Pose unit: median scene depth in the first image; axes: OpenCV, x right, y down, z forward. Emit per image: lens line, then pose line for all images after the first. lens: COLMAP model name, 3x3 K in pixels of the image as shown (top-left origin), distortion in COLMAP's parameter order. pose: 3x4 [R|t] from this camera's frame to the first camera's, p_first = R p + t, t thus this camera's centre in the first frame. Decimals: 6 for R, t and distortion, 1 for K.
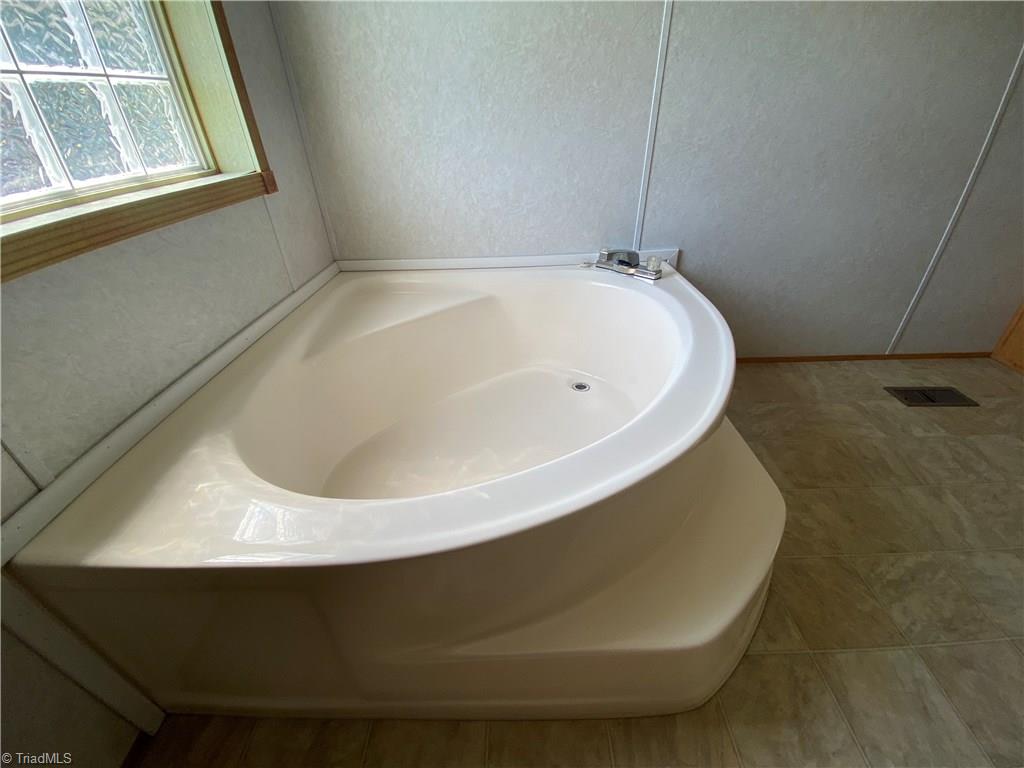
lens RADIAL K [[411.9, 0, 506.5], [0, 411.9, 389.0], [0, 0, 1]] dist [-0.025233, -0.003303]
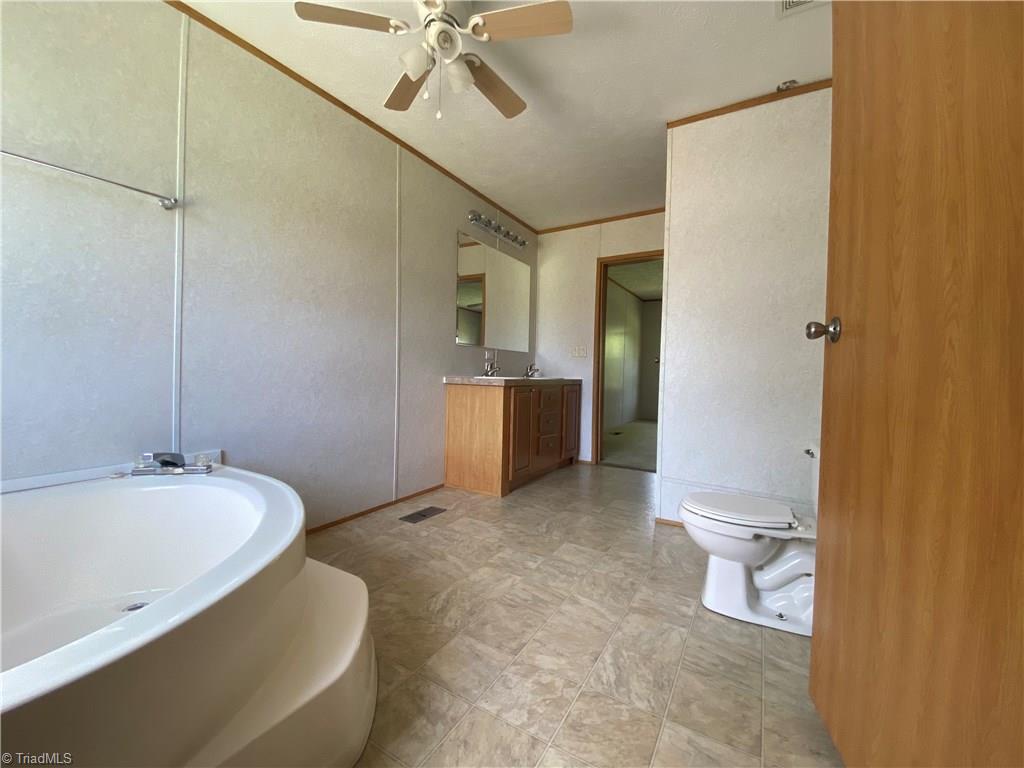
lens RADIAL K [[411.9, 0, 517.9], [0, 411.9, 382.9], [0, 0, 1]] dist [-0.025233, -0.003303]
pose [[0.490260, 0.030219, 0.871052, -0.210699], [0.439863, 0.854212, -0.277205, 0.227987], [-0.752440, 0.519046, 0.405493, -0.242338]]
